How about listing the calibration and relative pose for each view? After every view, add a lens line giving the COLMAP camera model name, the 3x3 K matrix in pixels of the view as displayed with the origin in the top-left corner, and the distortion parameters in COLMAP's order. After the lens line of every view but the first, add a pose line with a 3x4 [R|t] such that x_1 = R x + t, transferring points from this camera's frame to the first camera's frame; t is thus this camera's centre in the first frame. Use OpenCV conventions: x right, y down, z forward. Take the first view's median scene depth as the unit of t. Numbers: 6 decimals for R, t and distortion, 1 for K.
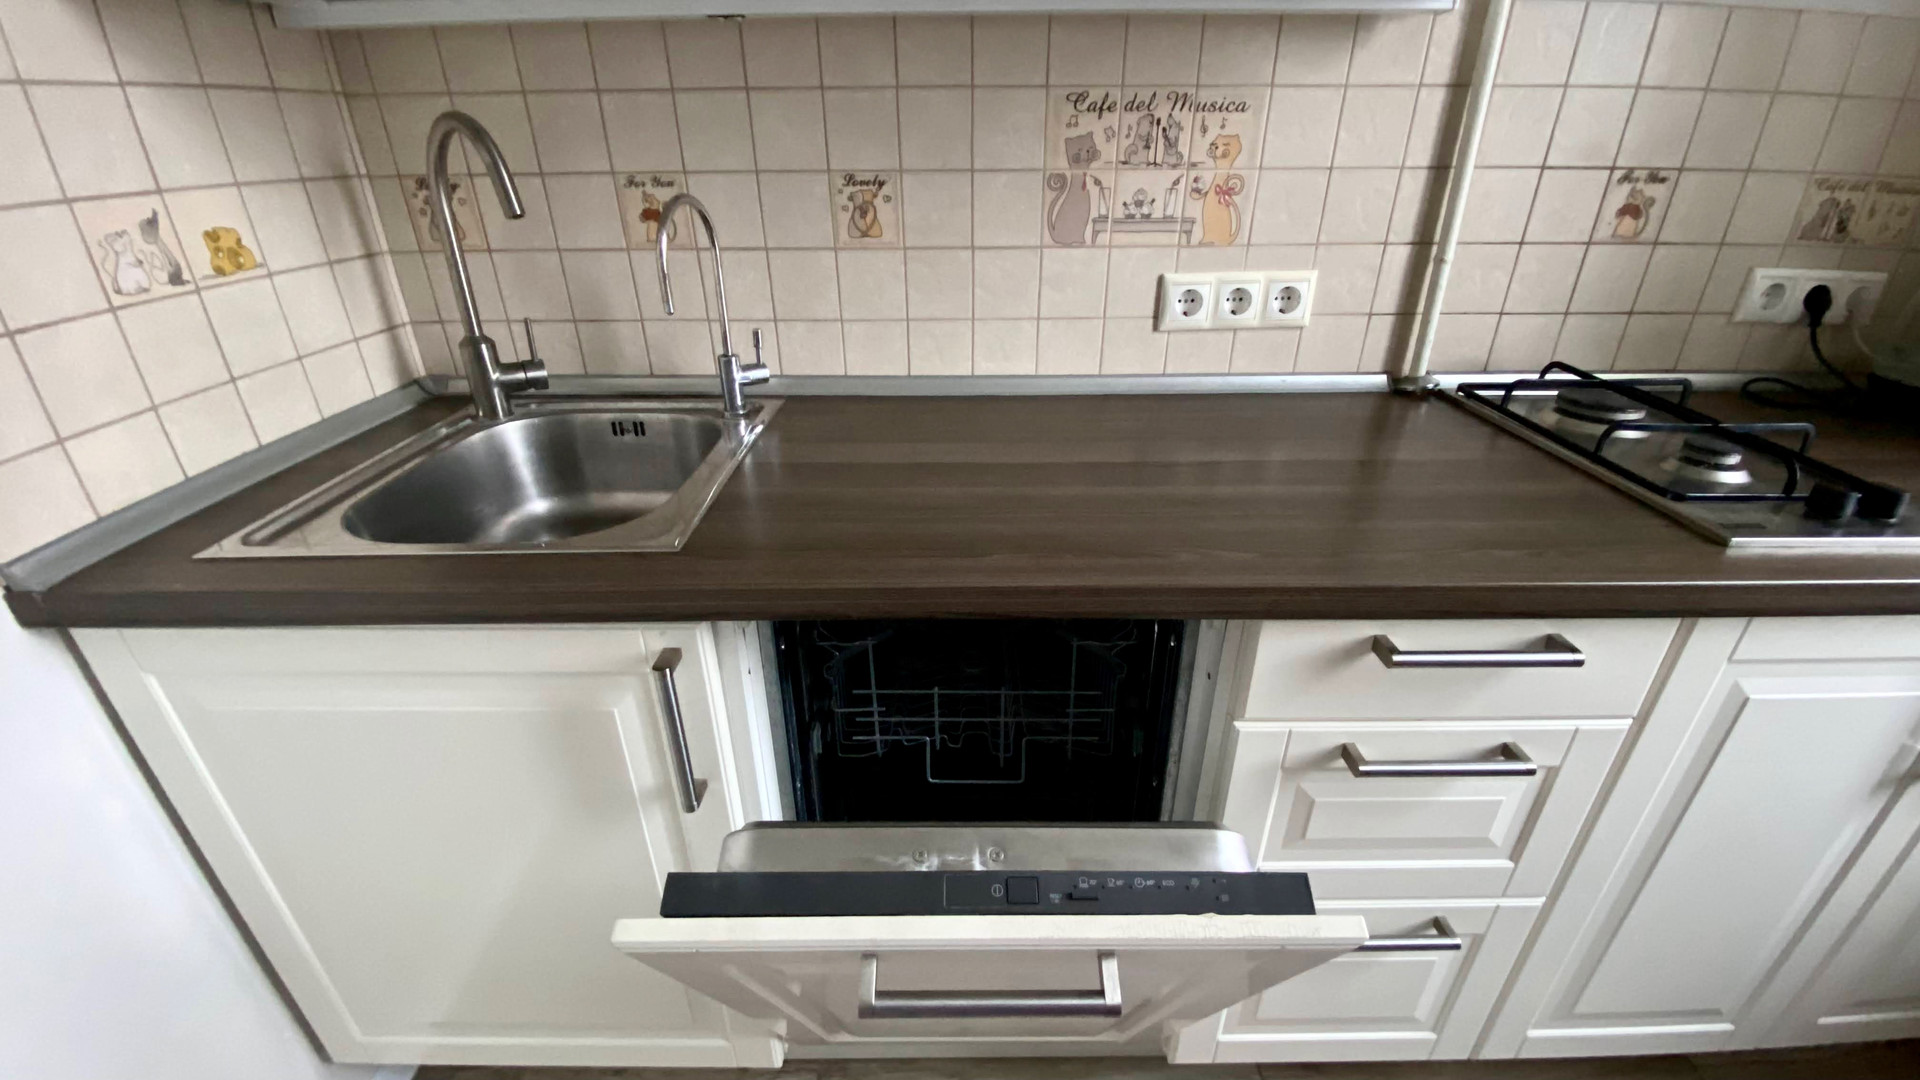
lens RADIAL K [[779.2, 0, 956.2], [0, 779.2, 543.3], [0, 0, 1]] dist [0.019338, -0.022238]
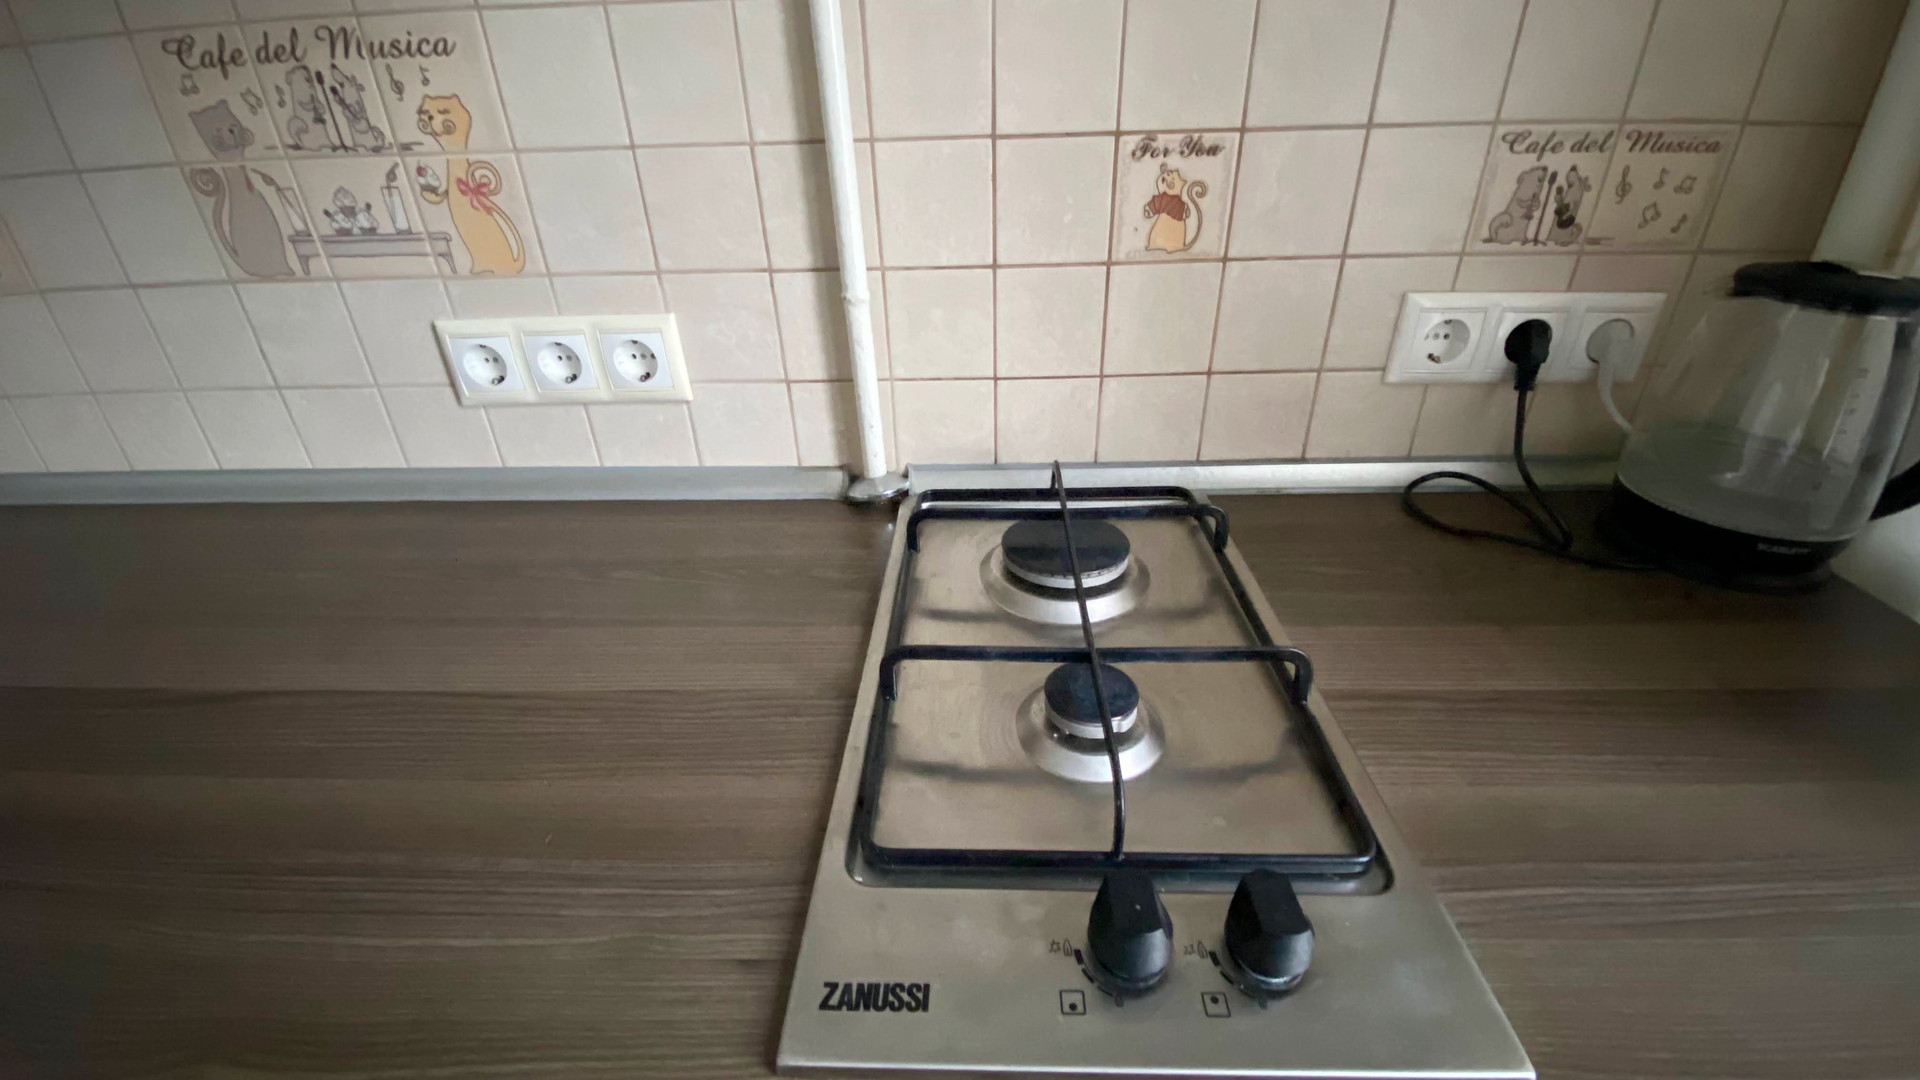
lens RADIAL K [[785.8, 0, 969.8], [0, 785.8, 553.0], [0, 0, 1]] dist [0.015907, -0.018857]
pose [[0.999173, 0.001128, -0.040654, 0.750614], [0.000496, 0.999203, 0.039924, -0.189775], [0.040667, -0.039911, 0.998375, 0.389900]]
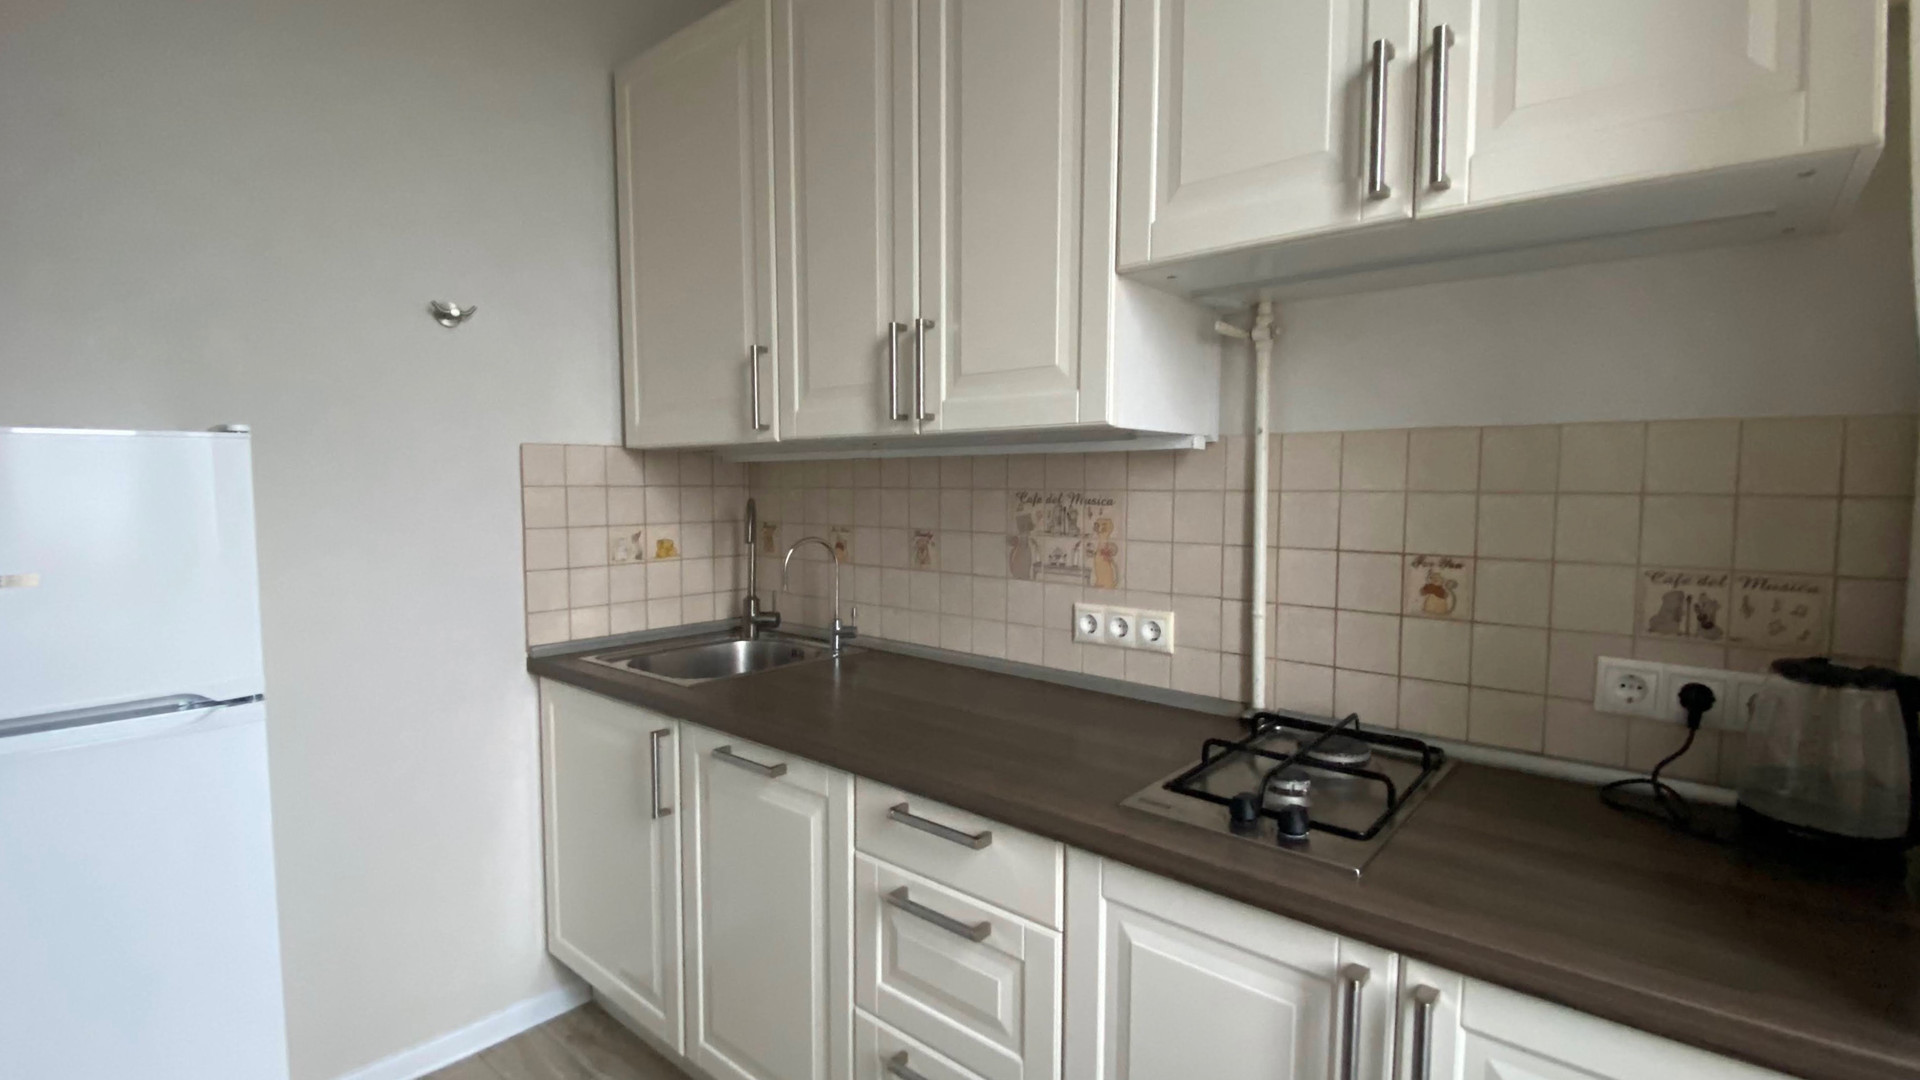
lens RADIAL K [[855.0, 0, 959.4], [0, 855.0, 545.2], [0, 0, 1]] dist [0.020473, -0.021632]
pose [[0.758508, 0.056293, -0.649228, 1.158626], [-0.300731, 0.914071, -0.272094, 0.049774], [0.578124, 0.401629, 0.710259, -0.286679]]
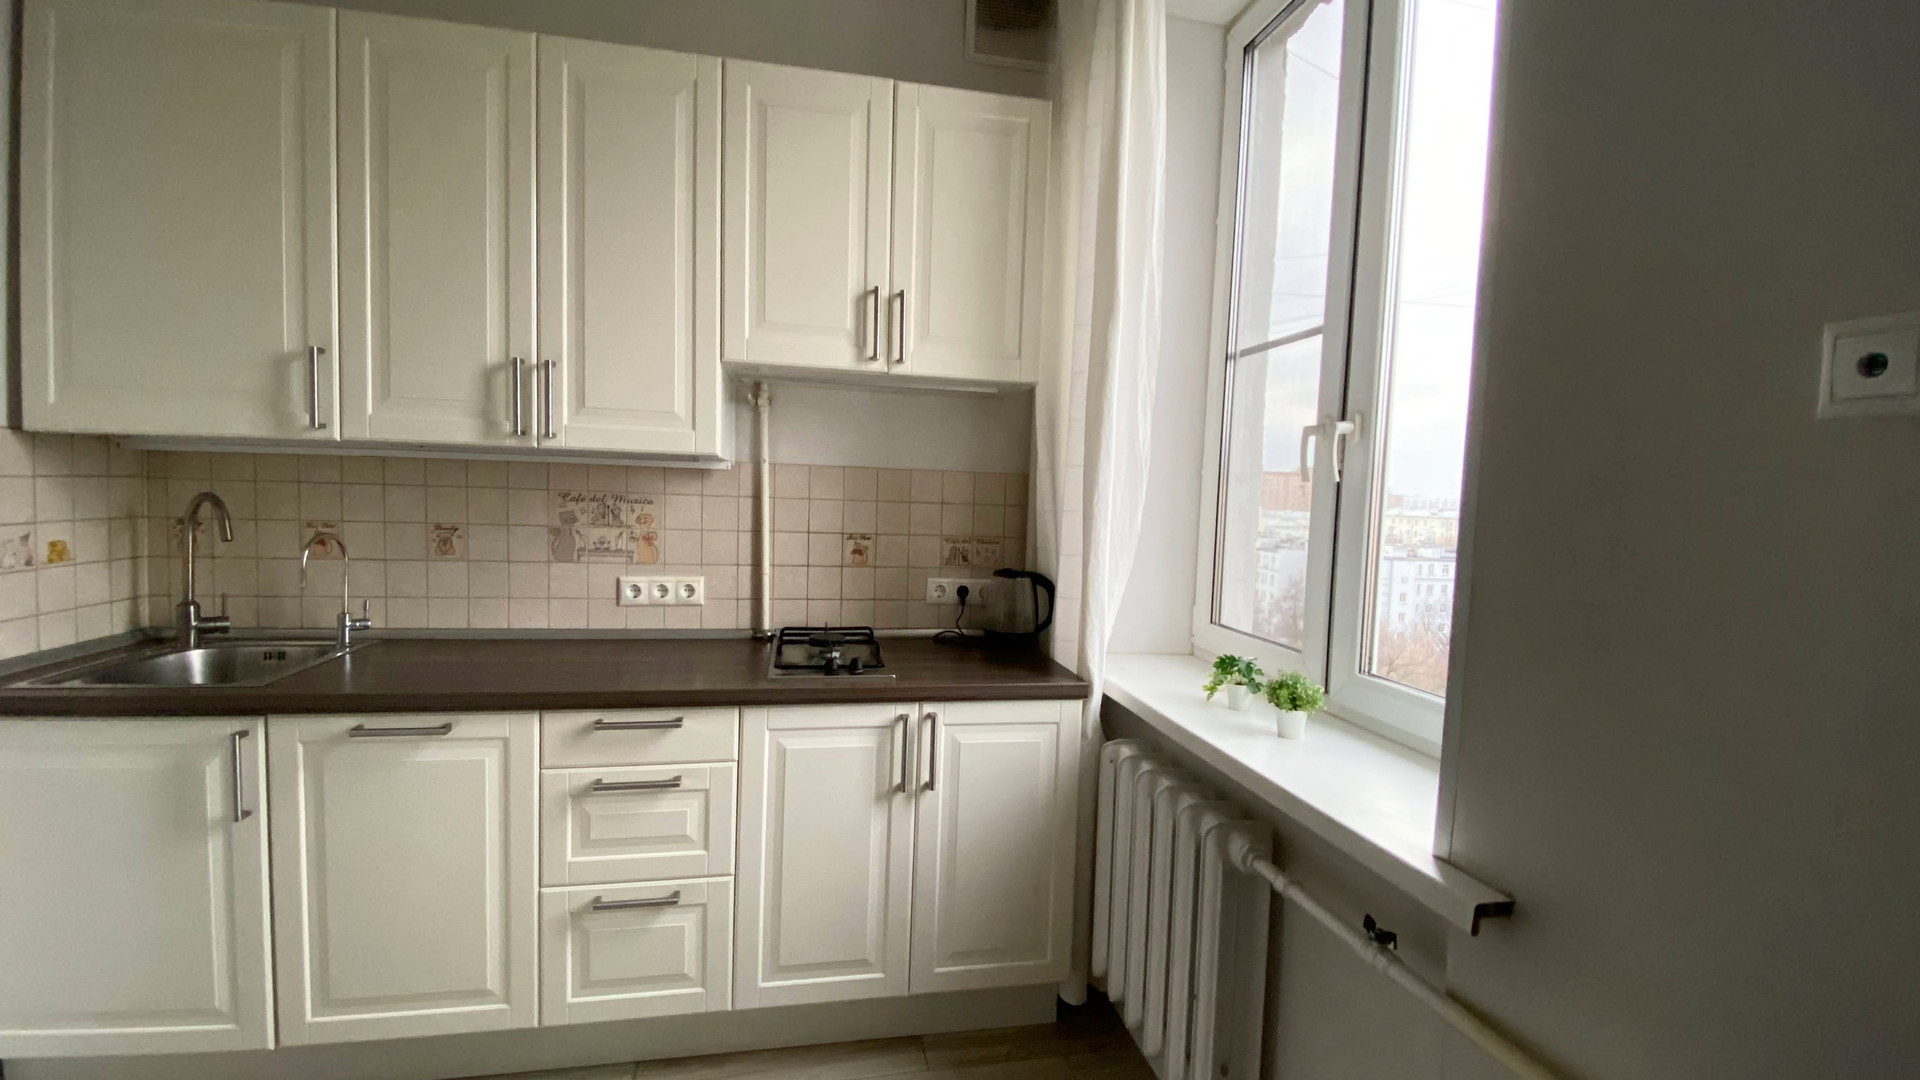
lens RADIAL K [[800.9, 0, 962.8], [0, 800.9, 543.9], [0, 0, 1]] dist [0.027288, -0.025039]
pose [[0.979334, 0.027564, 0.200361, 0.721065], [0.052802, 0.921466, -0.384854, 0.400280], [-0.195234, 0.387480, 0.900968, -1.012690]]
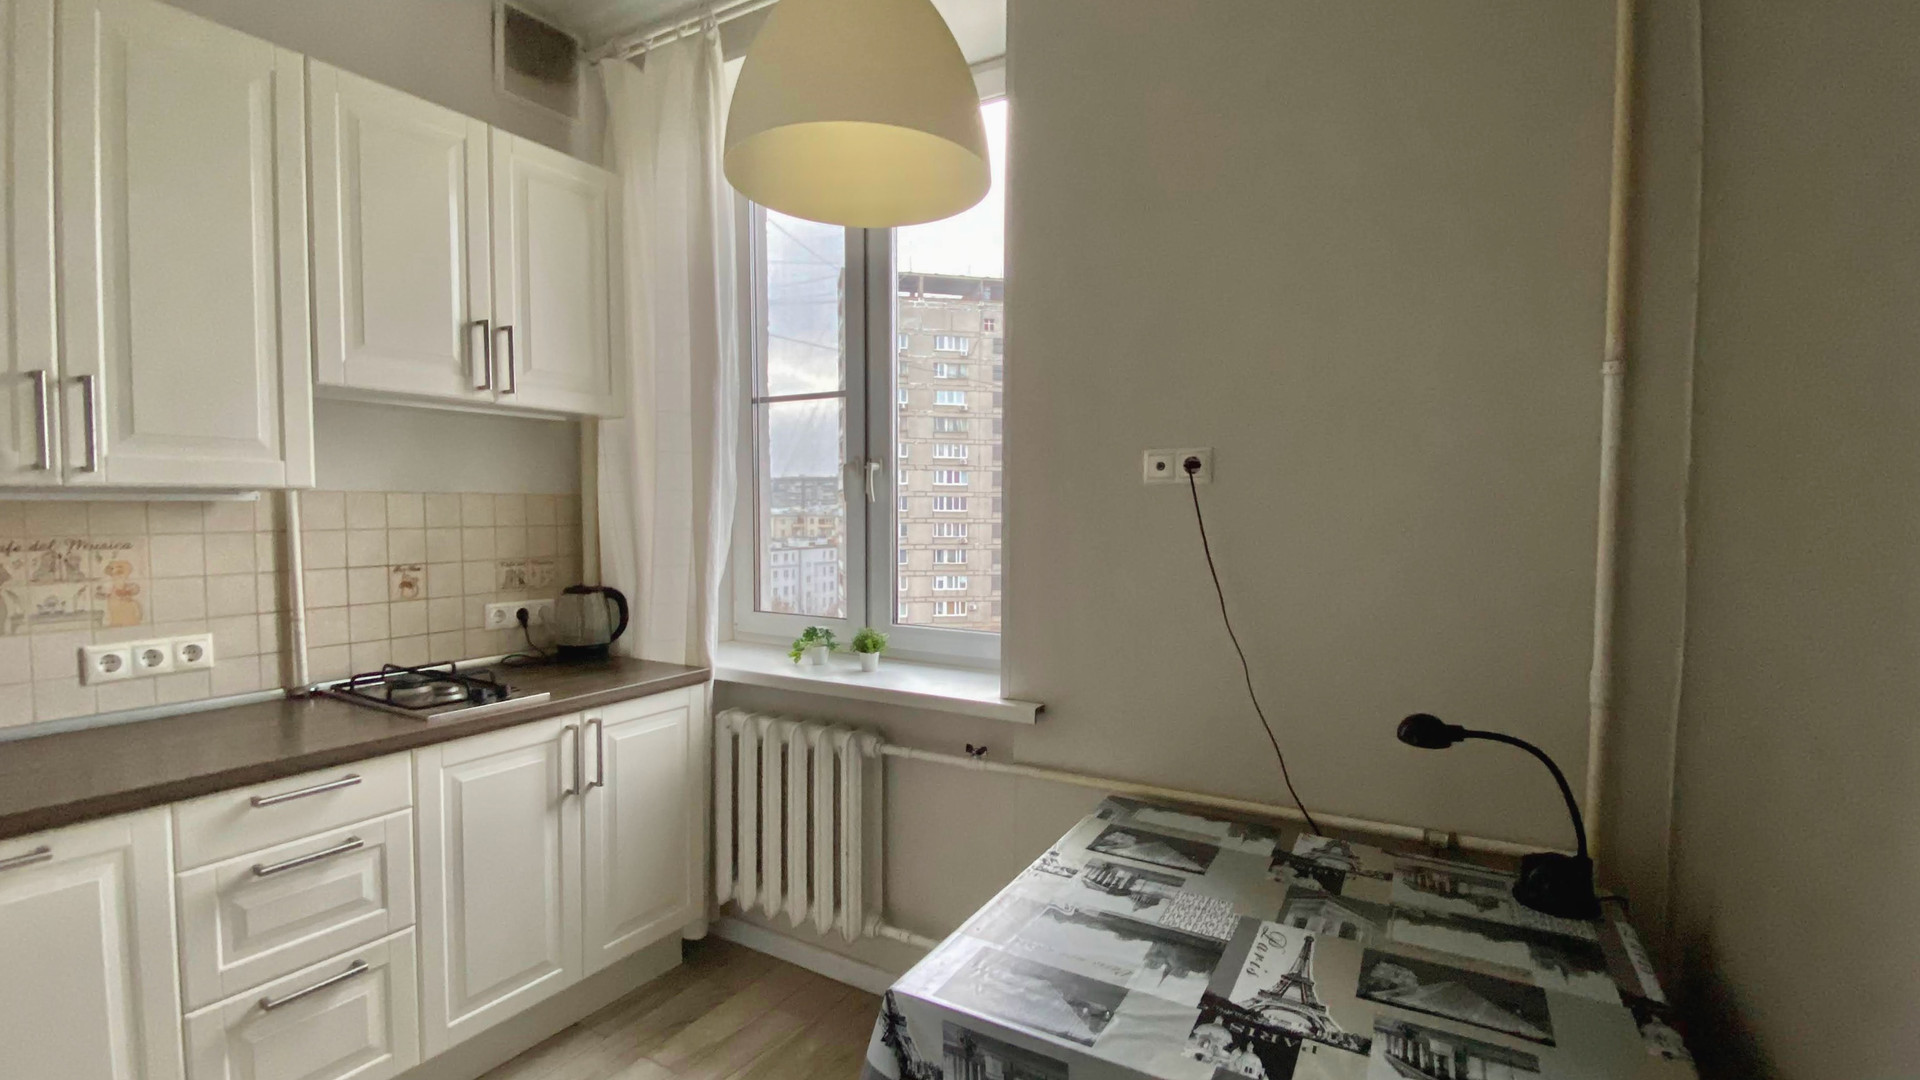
lens RADIAL K [[855.0, 0, 959.4], [0, 855.0, 545.2], [0, 0, 1]] dist [0.020473, -0.021632]
pose [[0.512882, -0.030779, 0.857907, -0.261330], [0.381951, 0.903173, -0.195939, 0.432249], [-0.768808, 0.428172, 0.474977, -1.126831]]
